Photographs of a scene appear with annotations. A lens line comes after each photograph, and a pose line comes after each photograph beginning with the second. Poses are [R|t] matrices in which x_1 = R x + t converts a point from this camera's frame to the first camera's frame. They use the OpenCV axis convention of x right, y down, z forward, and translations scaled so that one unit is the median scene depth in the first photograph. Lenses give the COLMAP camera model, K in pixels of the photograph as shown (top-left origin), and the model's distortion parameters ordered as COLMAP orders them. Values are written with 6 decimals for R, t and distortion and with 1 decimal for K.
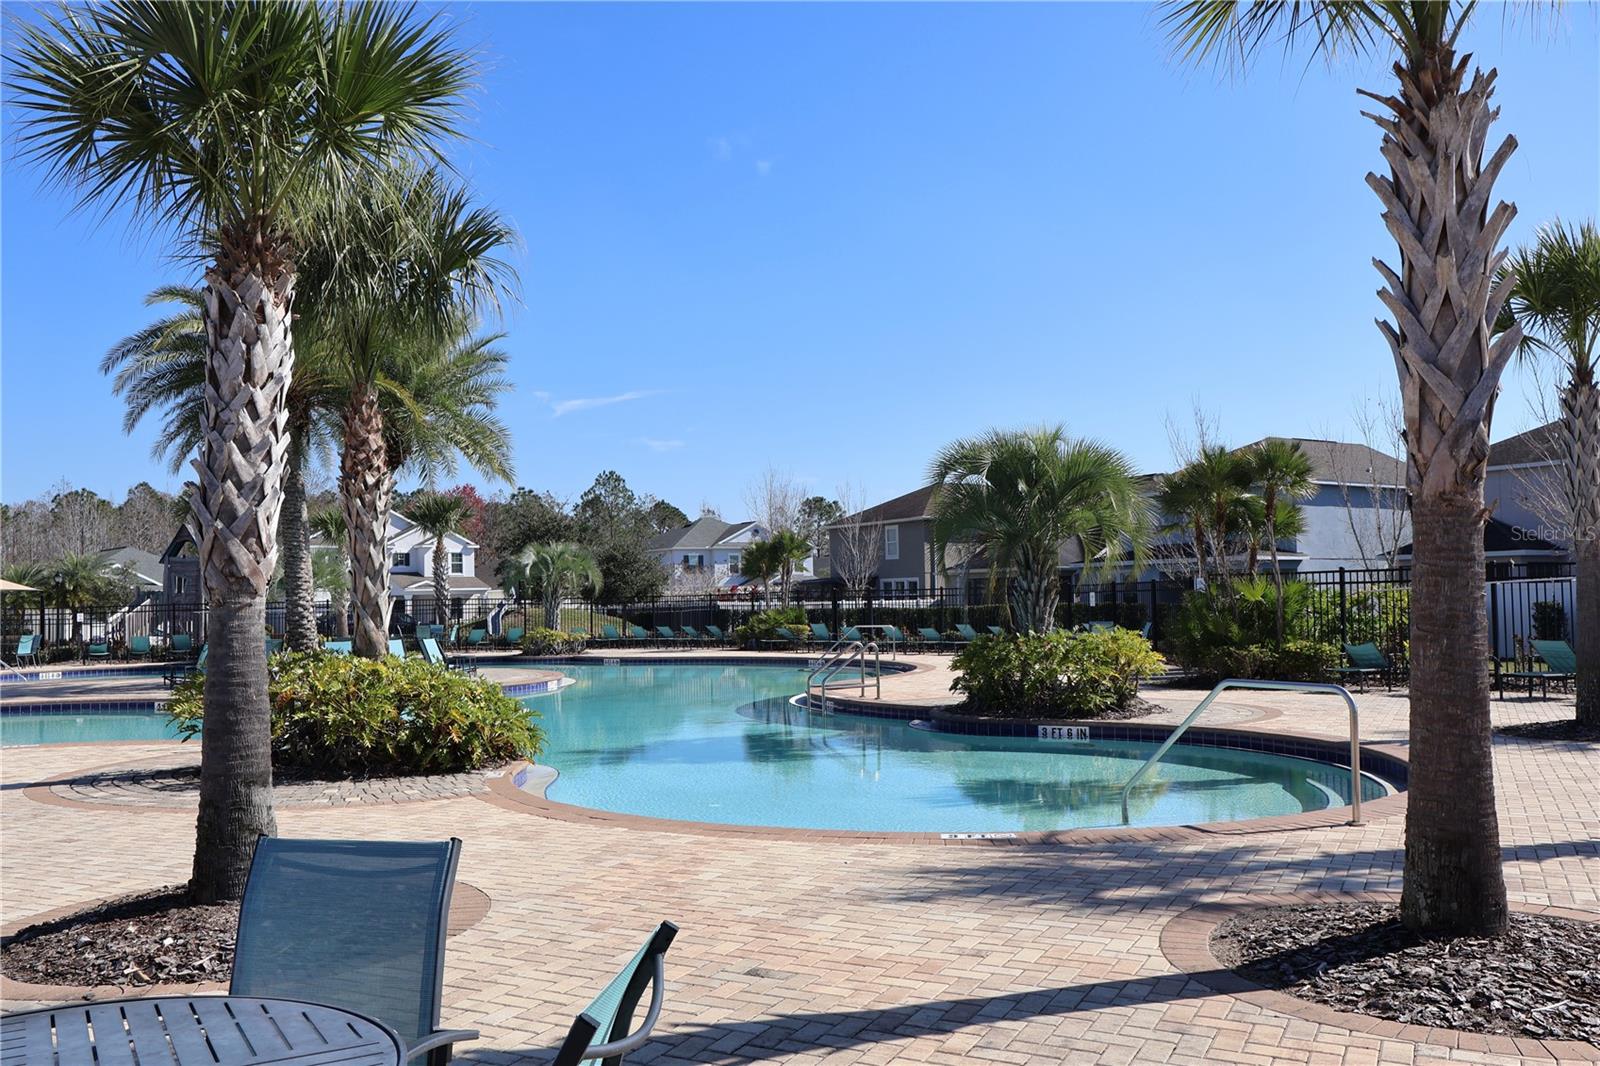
lens RADIAL K [[1336.8, 0, 800.0], [0, 1336.8, 533.0], [0, 0, 1]] dist [0.001931, -0.016359]
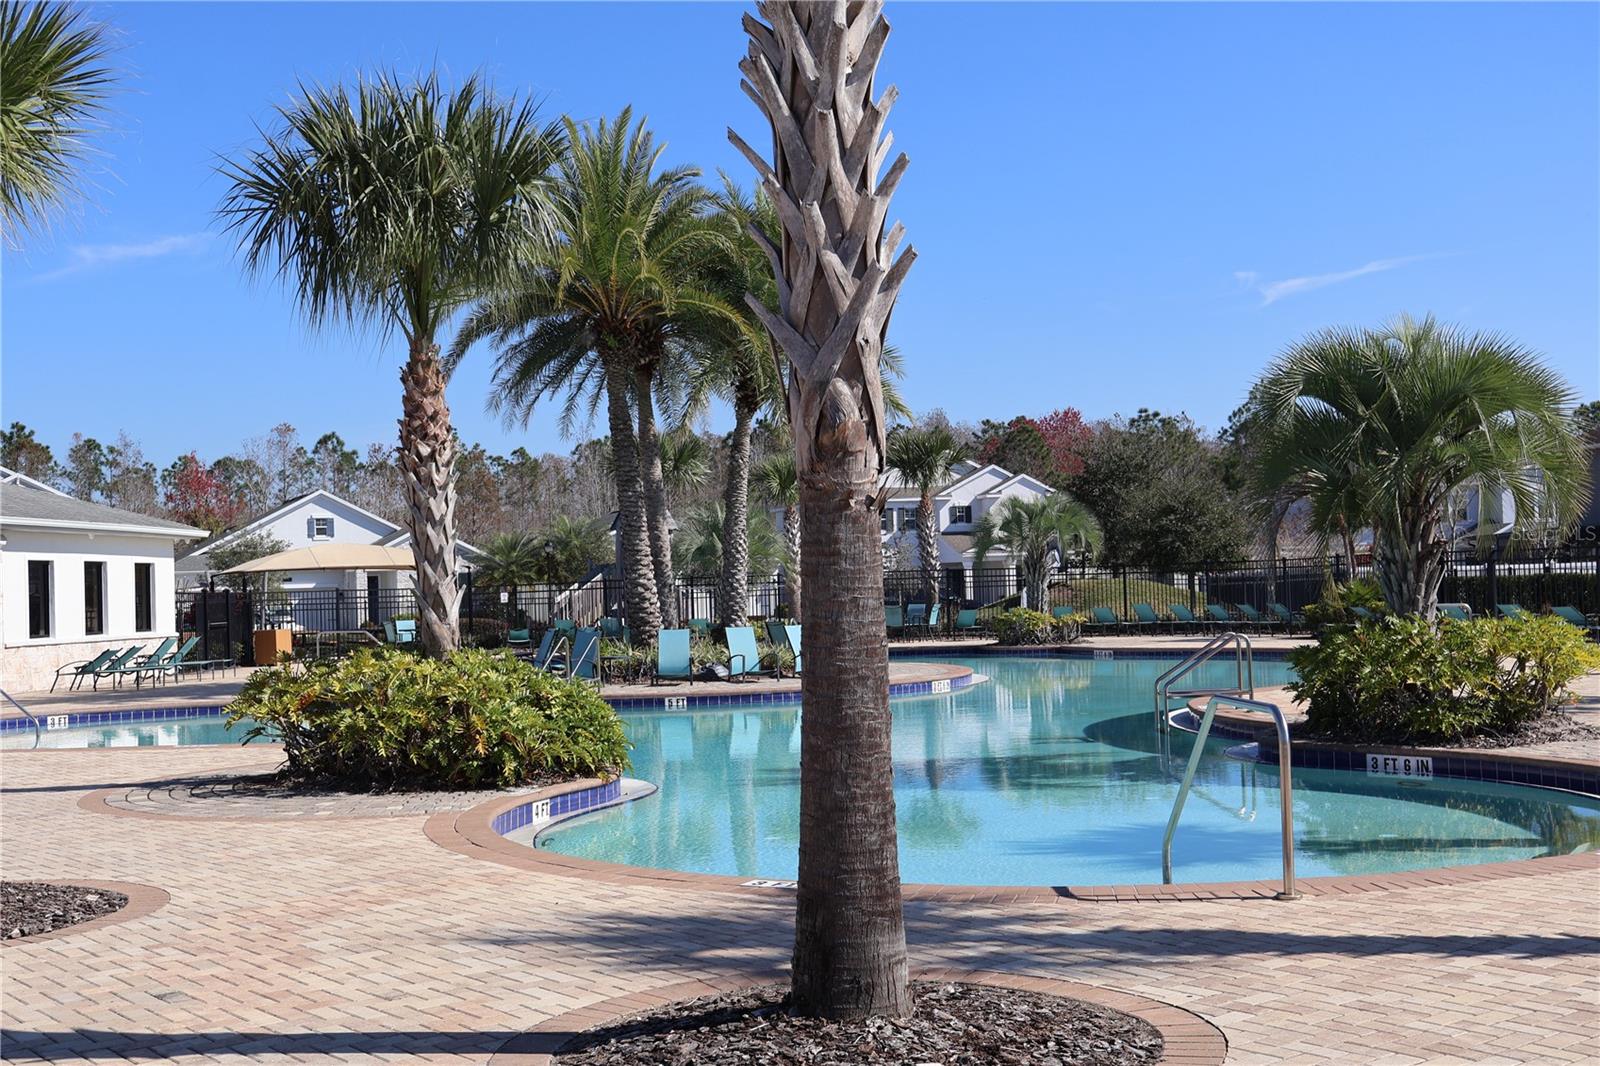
lens RADIAL K [[1884.9, 0, 812.2], [0, 1884.9, 525.0], [0, 0, 1]] dist [0.004737, -0.009138]
pose [[0.913844, -0.022199, -0.405457, 0.180290], [0.034366, 0.999150, 0.022750, -0.004630], [0.404608, -0.034724, 0.913831, -0.008495]]
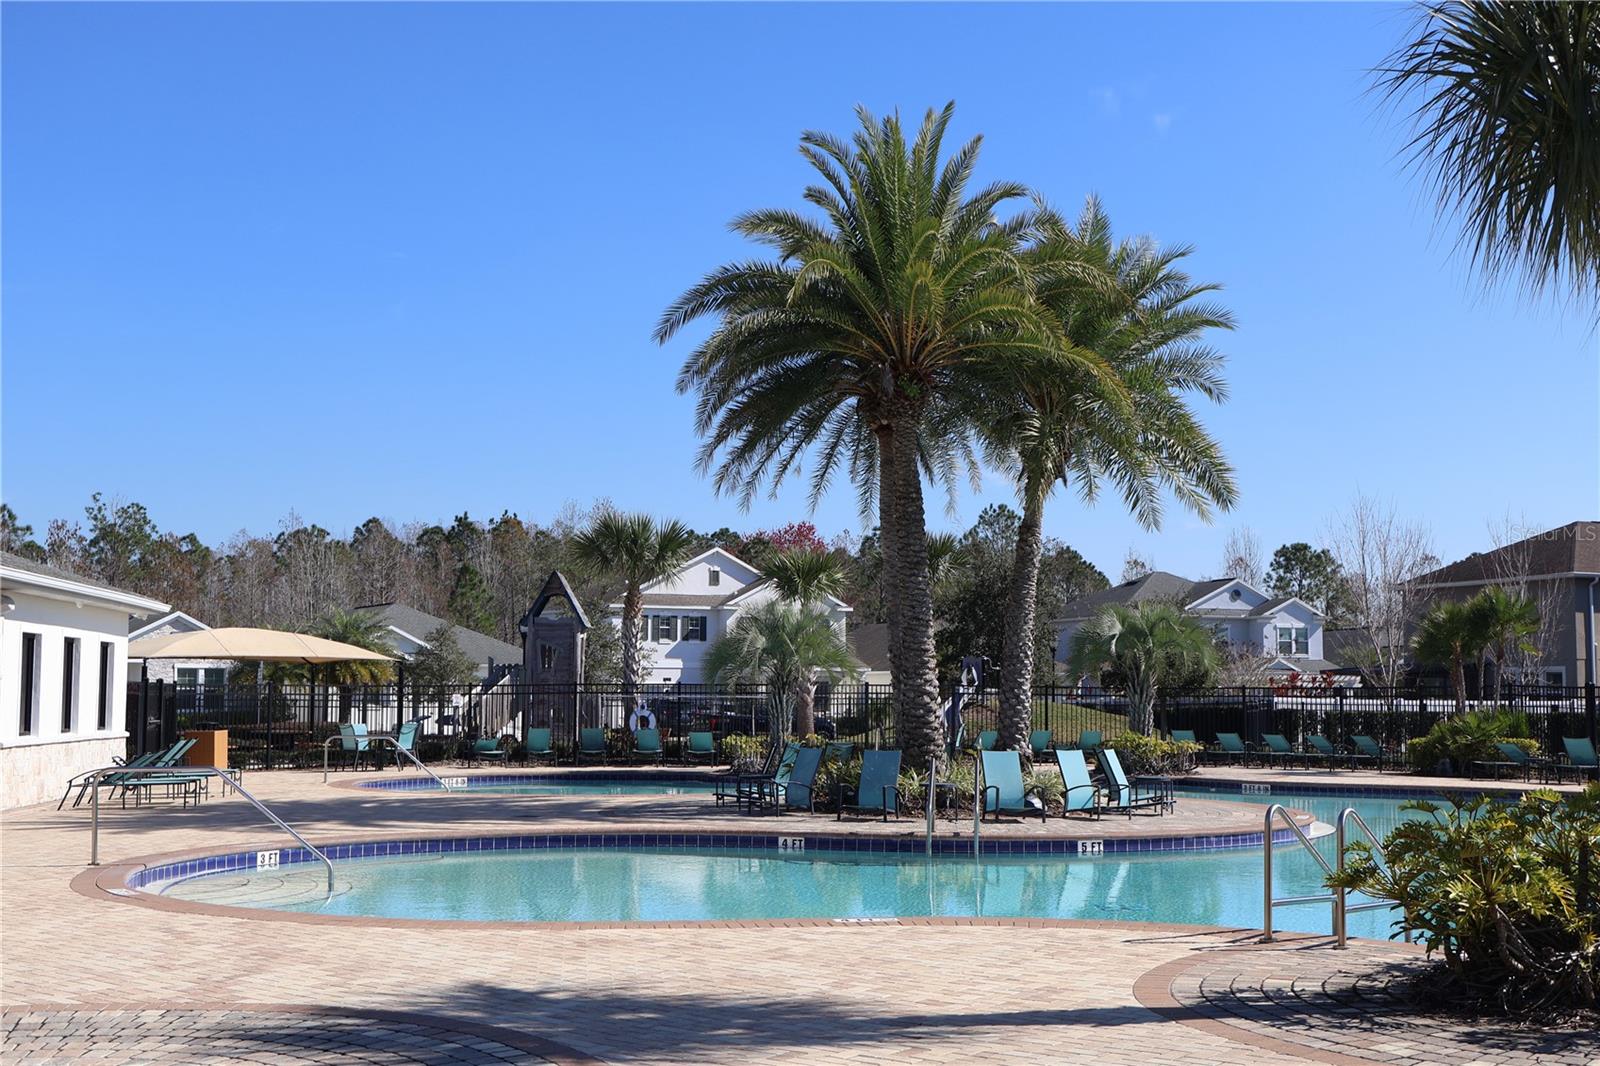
lens RADIAL K [[1871.9, 0, 800.0], [0, 1871.9, 533.0], [0, 0, 1]] dist [0.014572, -0.005054]
pose [[0.980116, 0.005599, -0.198348, -0.239751], [-0.012140, 0.999421, -0.031776, 0.005202], [0.198055, 0.033552, 0.979616, 0.079676]]
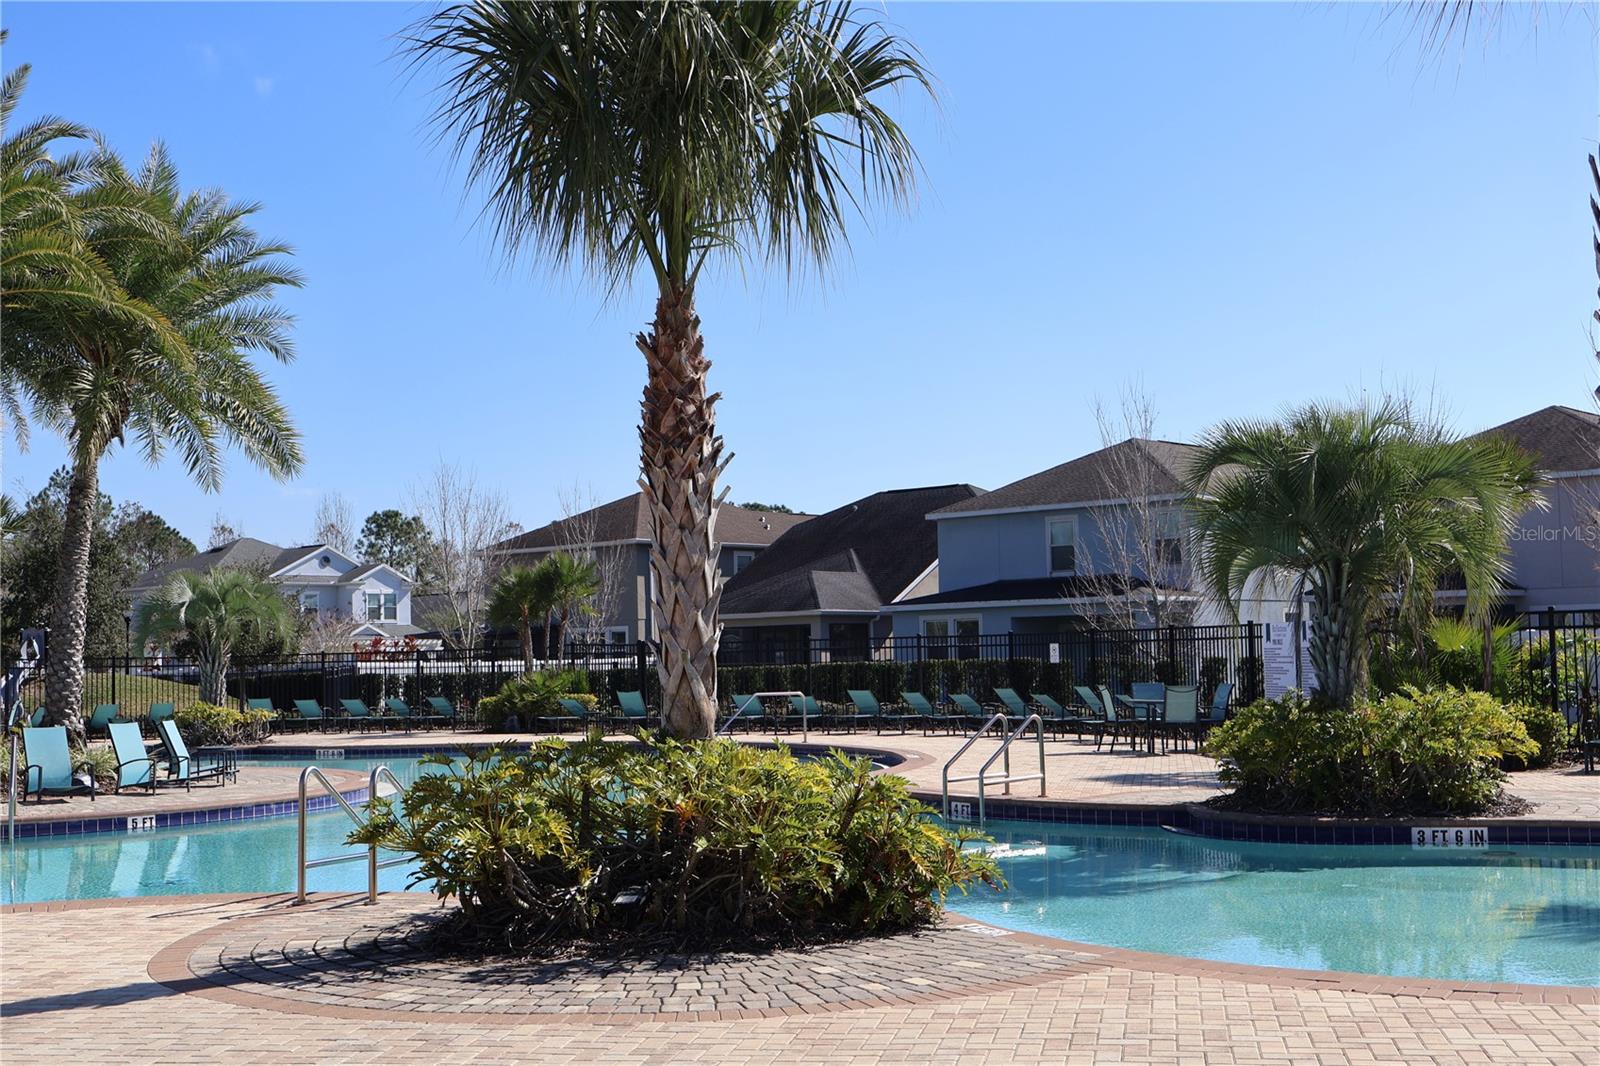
lens RADIAL K [[1871.9, 0, 800.0], [0, 1871.9, 533.0], [0, 0, 1]] dist [0.014572, -0.005054]
pose [[0.962732, 0.012414, 0.270171, -0.226525], [-0.007578, 0.999792, -0.018937, 0.006220], [-0.270350, 0.016184, 0.962626, 0.079489]]
